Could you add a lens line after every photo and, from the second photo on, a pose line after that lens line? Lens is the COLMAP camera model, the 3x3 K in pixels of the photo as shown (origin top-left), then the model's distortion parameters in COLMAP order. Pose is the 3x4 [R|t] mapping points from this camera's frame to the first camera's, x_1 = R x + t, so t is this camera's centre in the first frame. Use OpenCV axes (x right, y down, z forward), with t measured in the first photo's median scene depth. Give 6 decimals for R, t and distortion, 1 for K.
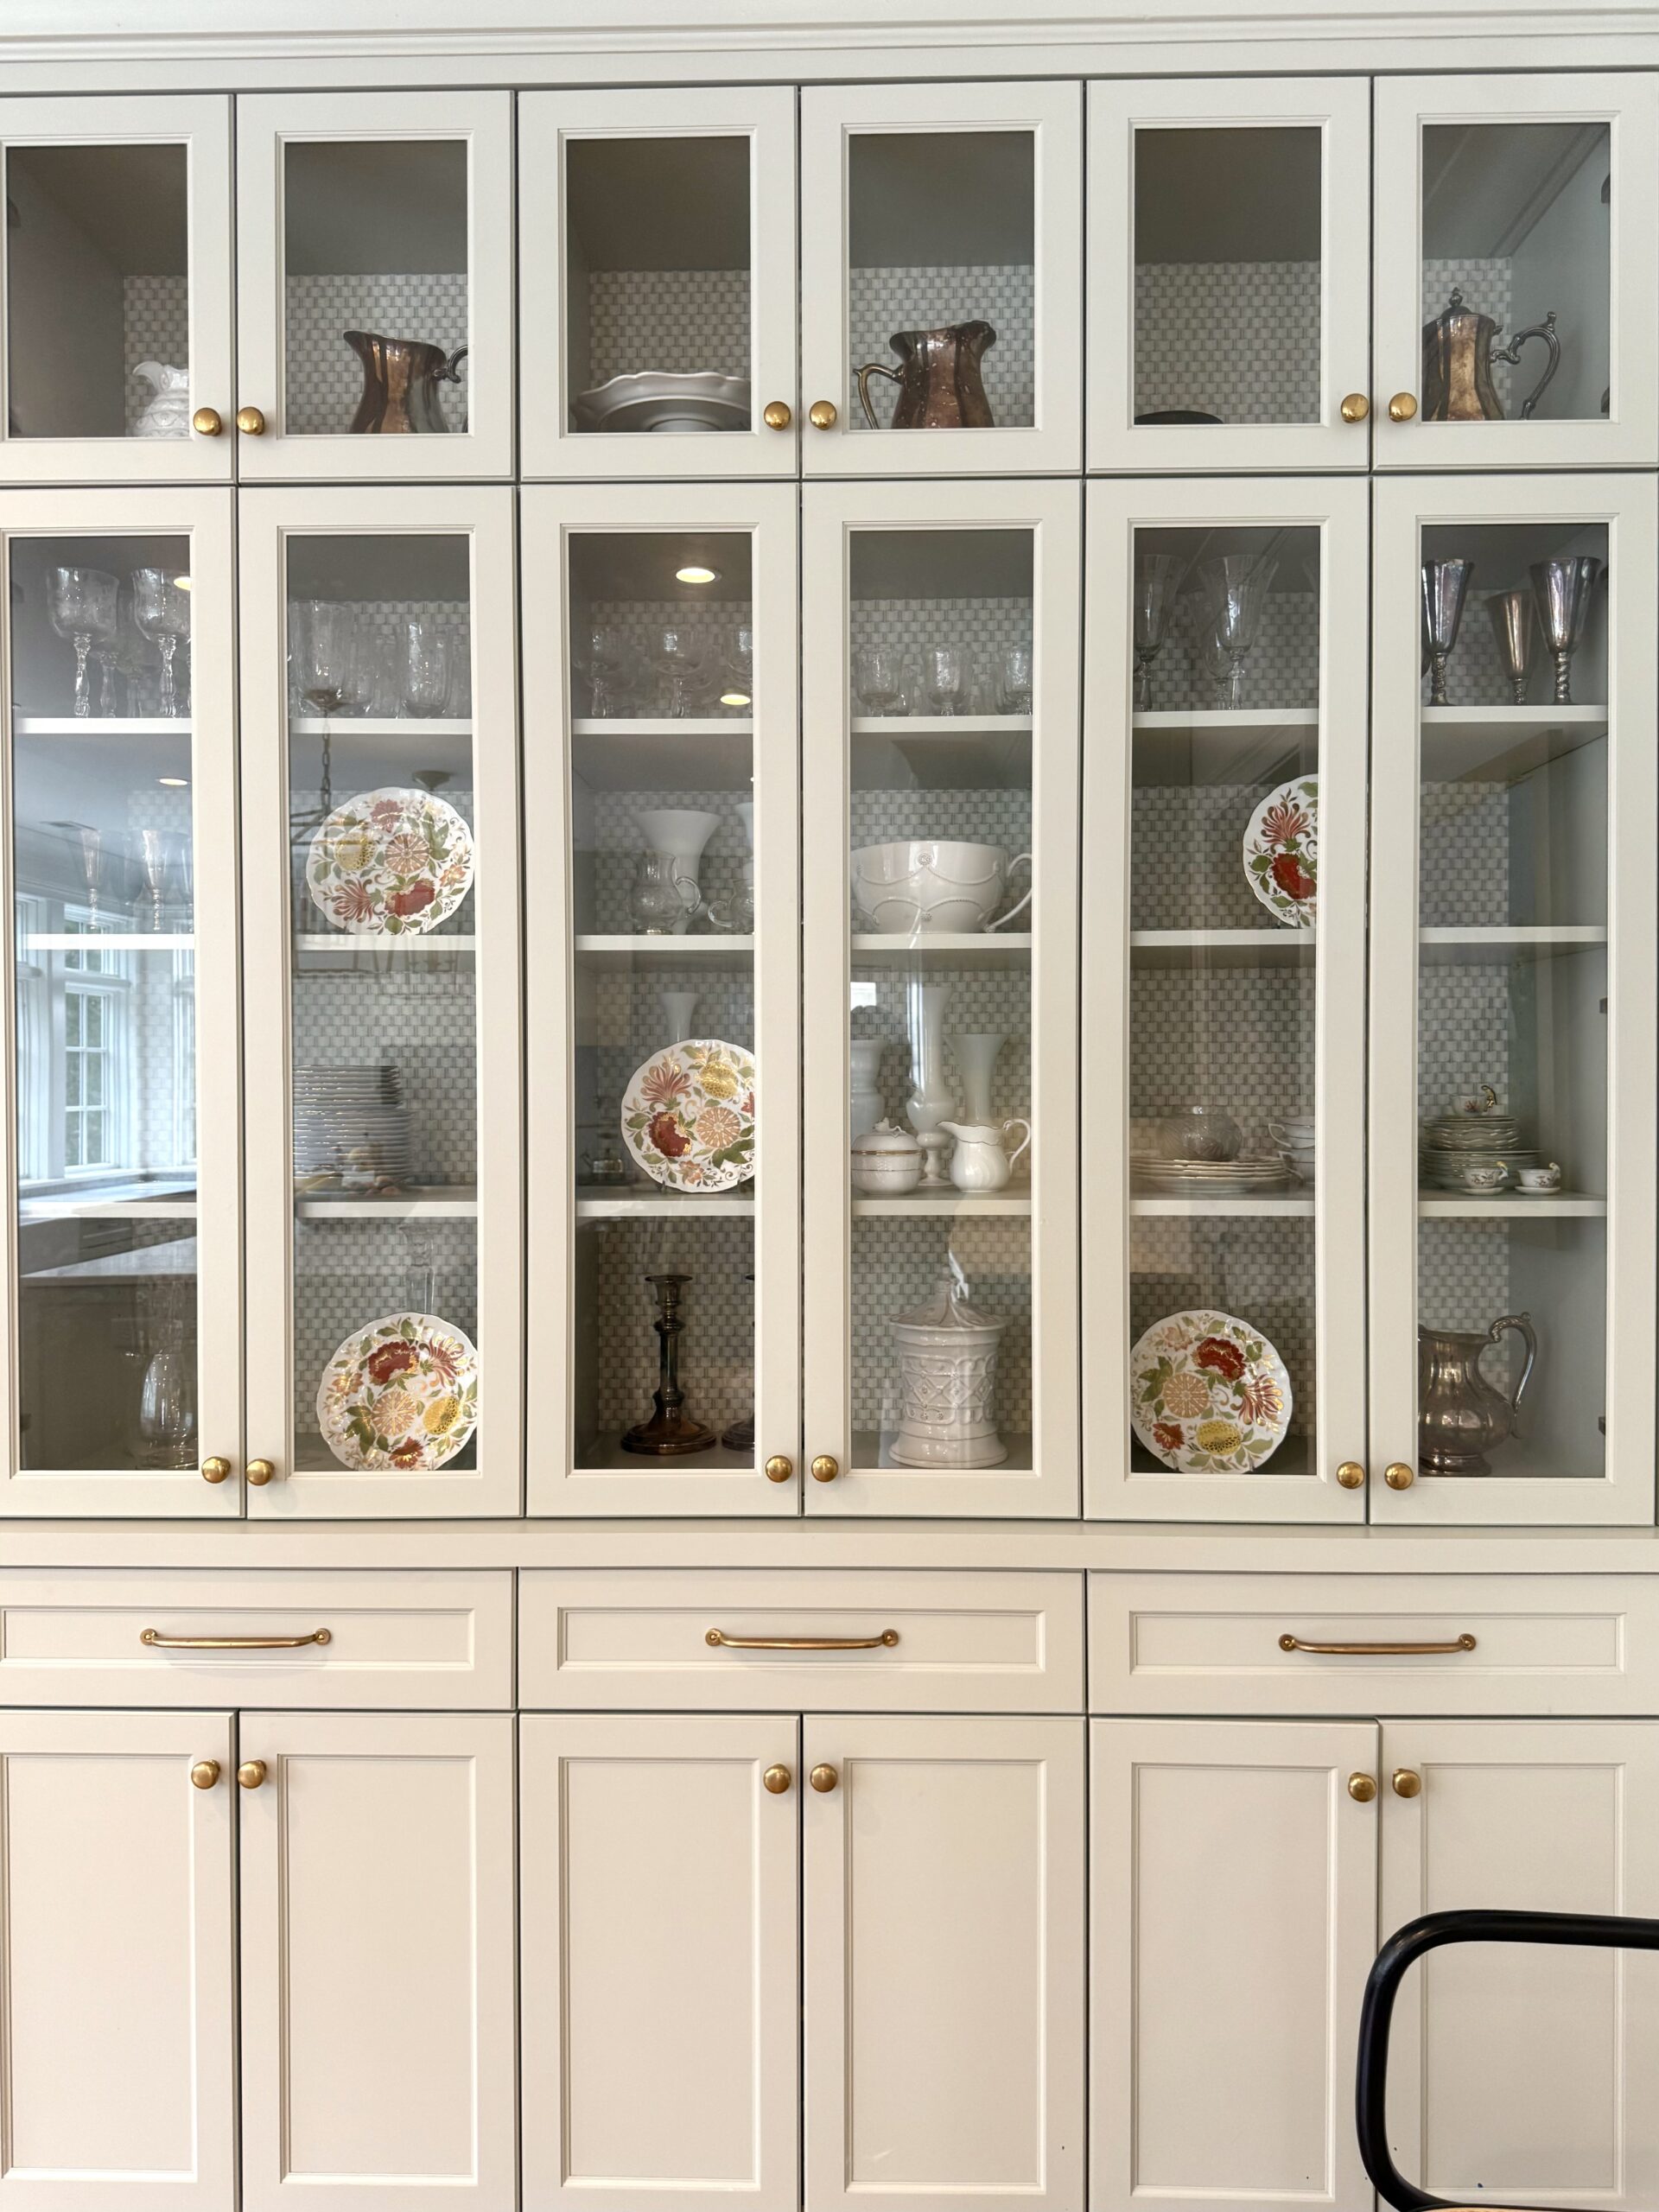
lens RADIAL K [[1593.1, 0, 829.5], [0, 1593.1, 1106.0], [0, 0, 1]] dist [0.149986, -0.232352]
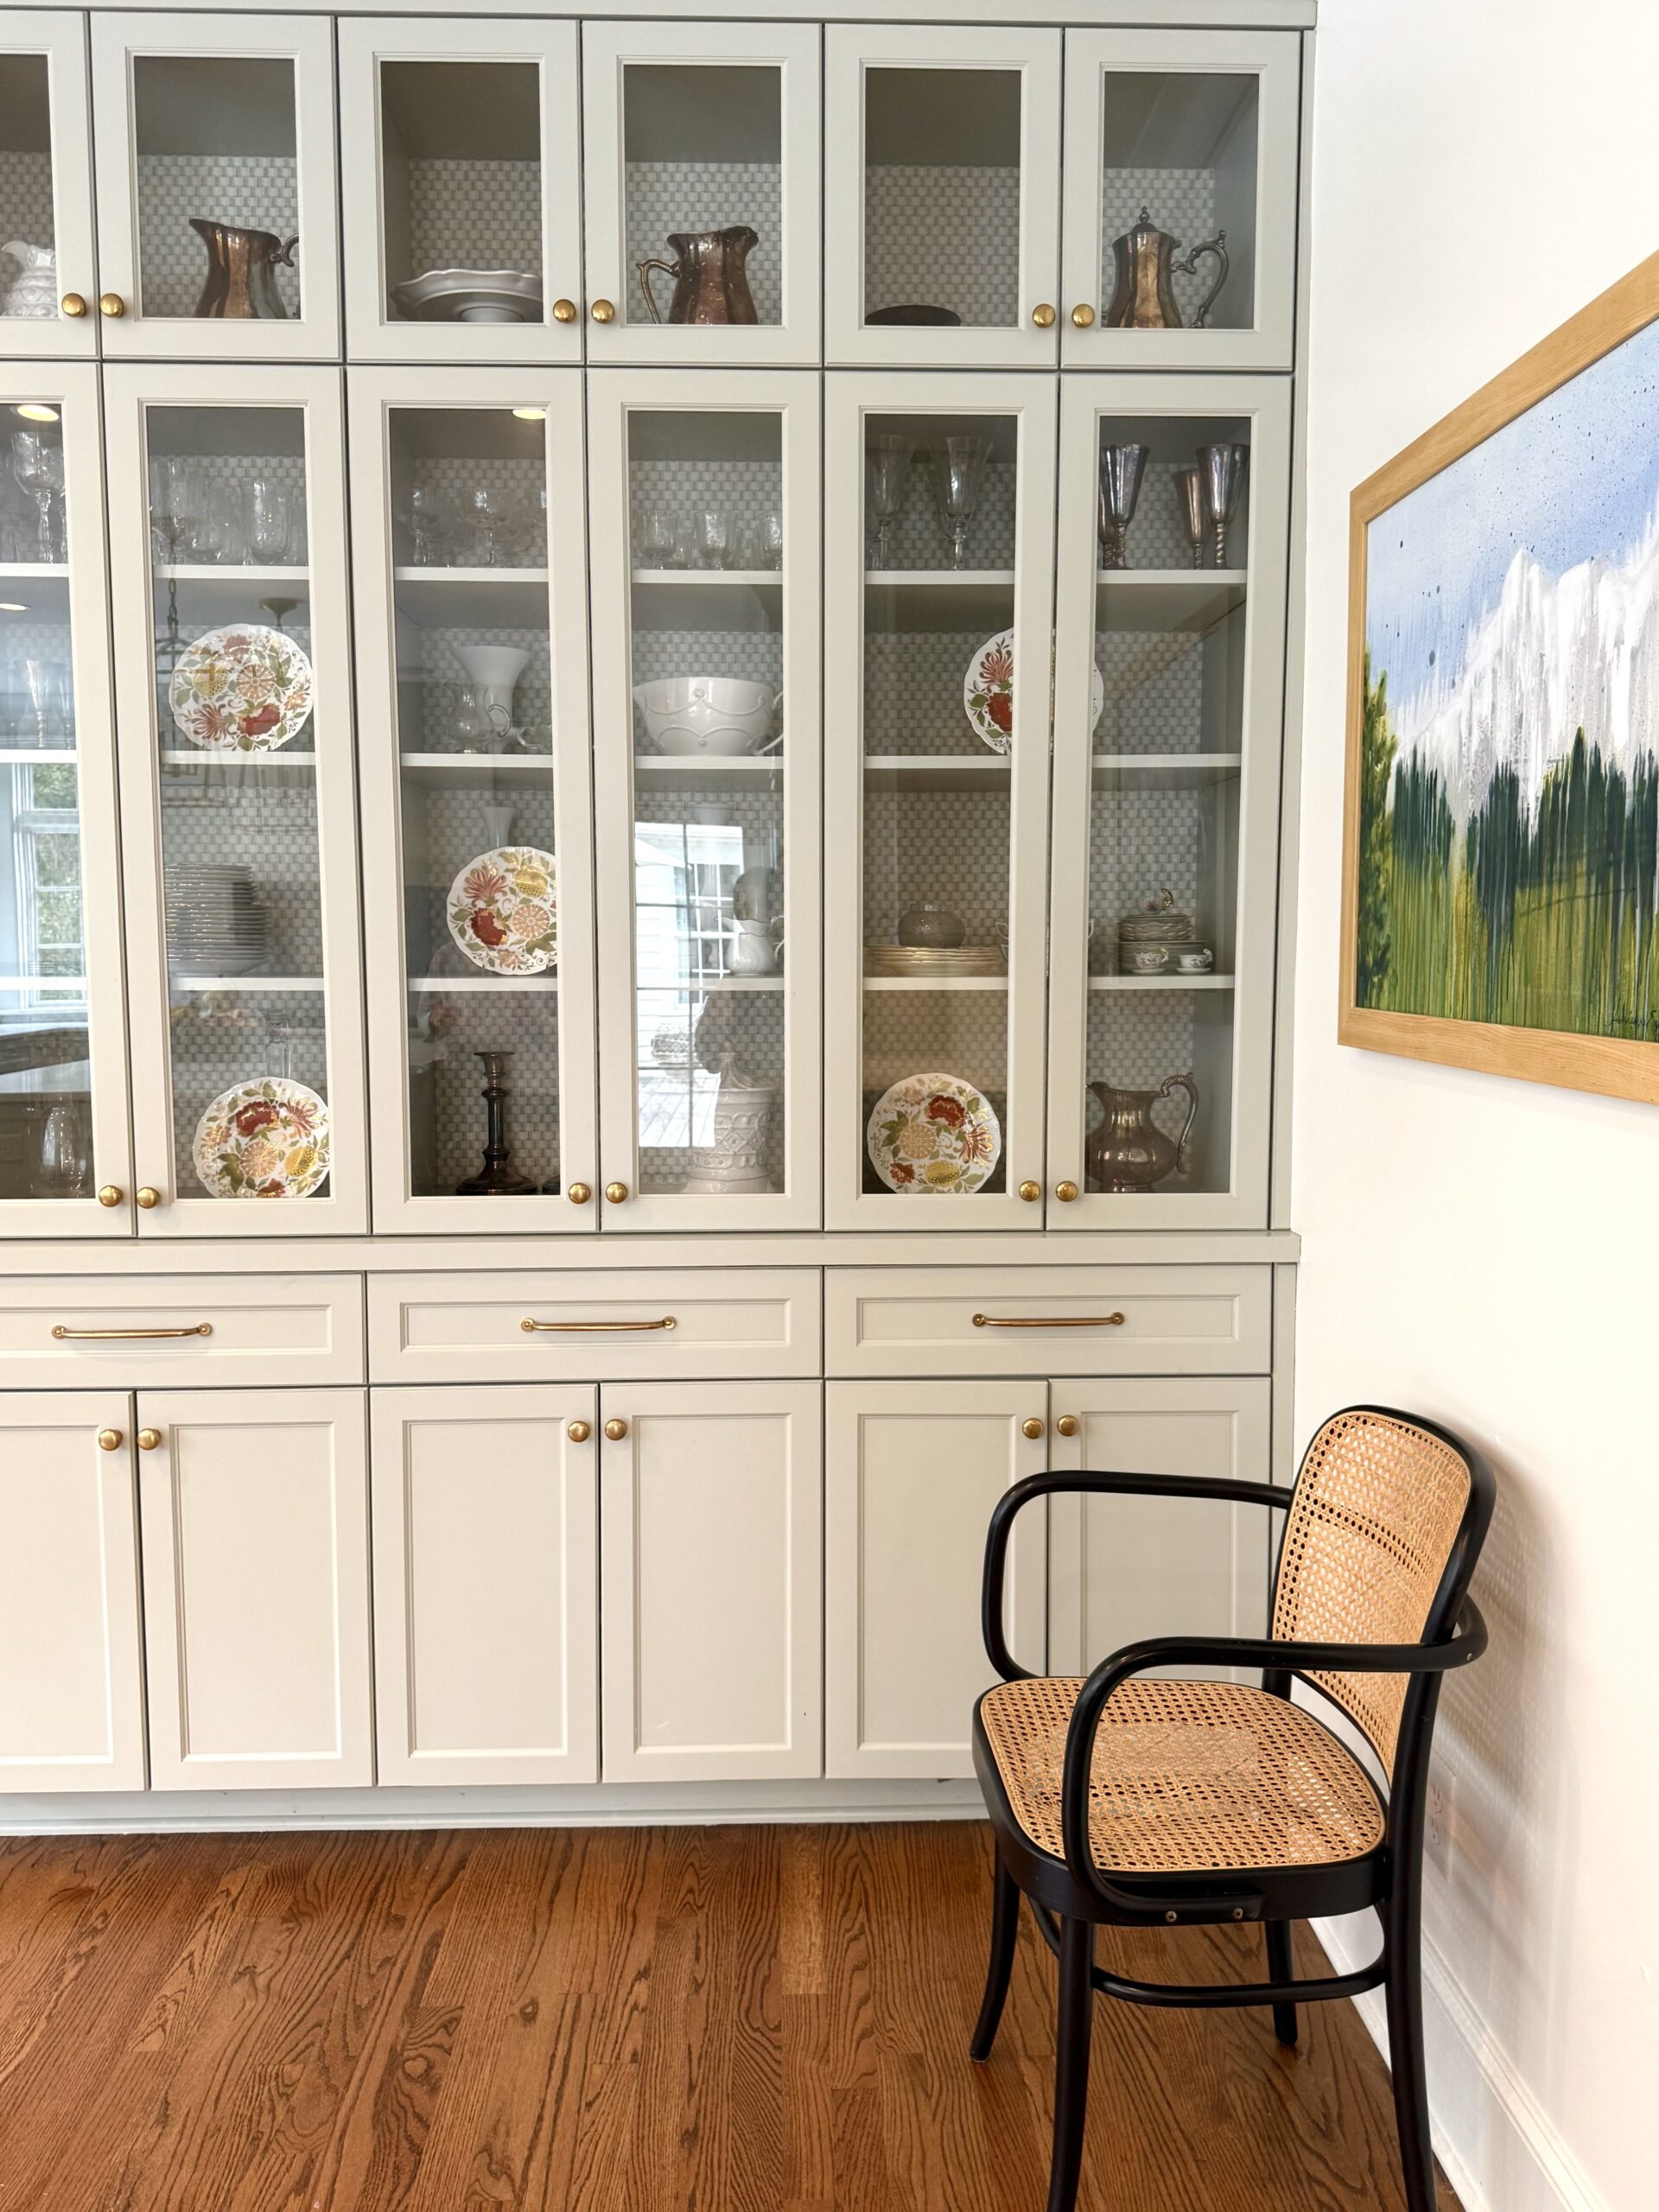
lens RADIAL K [[1748.1, 0, 829.5], [0, 1748.1, 1106.0], [0, 0, 1]] dist [0.178584, -0.335296]
pose [[0.998544, -0.003713, 0.053811, 0.083690], [-0.000398, 0.997094, 0.076175, 0.052109], [-0.053938, -0.076085, 0.995641, -0.336373]]
